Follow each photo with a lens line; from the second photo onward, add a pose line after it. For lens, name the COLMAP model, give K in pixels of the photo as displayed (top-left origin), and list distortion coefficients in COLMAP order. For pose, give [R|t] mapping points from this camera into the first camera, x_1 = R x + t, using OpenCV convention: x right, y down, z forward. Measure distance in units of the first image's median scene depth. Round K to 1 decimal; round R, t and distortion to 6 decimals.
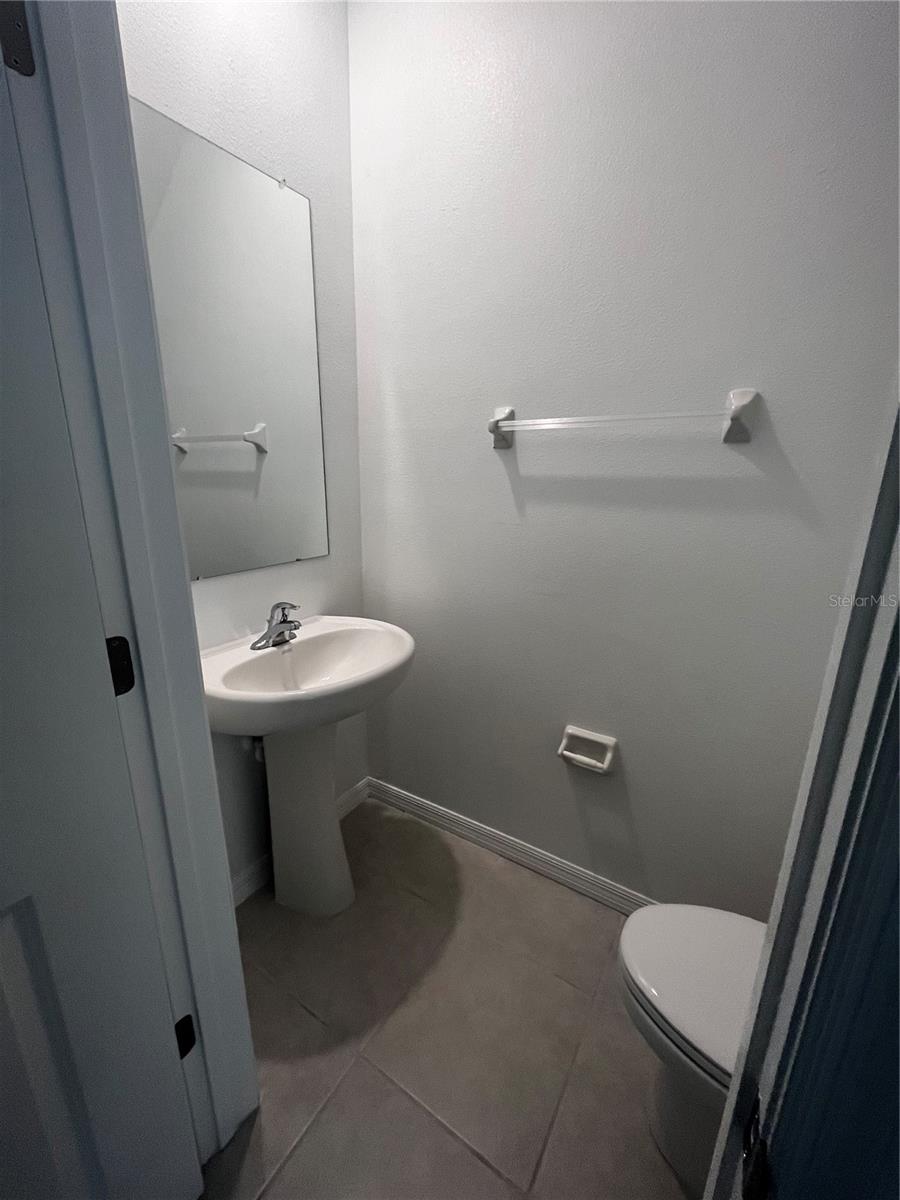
lens RADIAL K [[483.3, 0, 449.5], [0, 483.3, 596.1], [0, 0, 1]] dist [-0.003664, -0.000601]
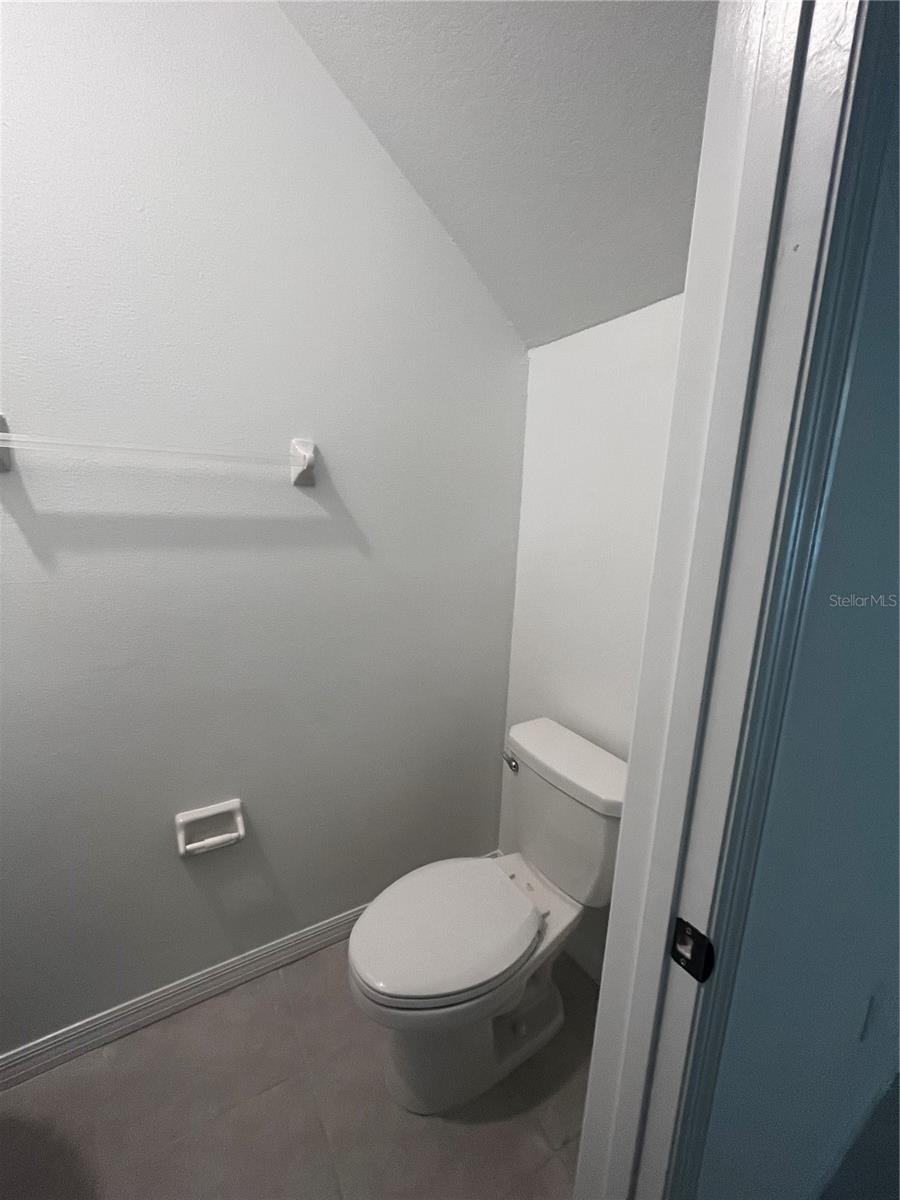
lens RADIAL K [[483.3, 0, 449.4], [0, 483.3, 606.8], [0, 0, 1]] dist [-0.003664, -0.000601]
pose [[0.442975, -0.165163, 0.881189, -0.224757], [0.204149, 0.975646, 0.080242, -0.051183], [-0.872981, 0.144349, 0.465904, 0.173430]]
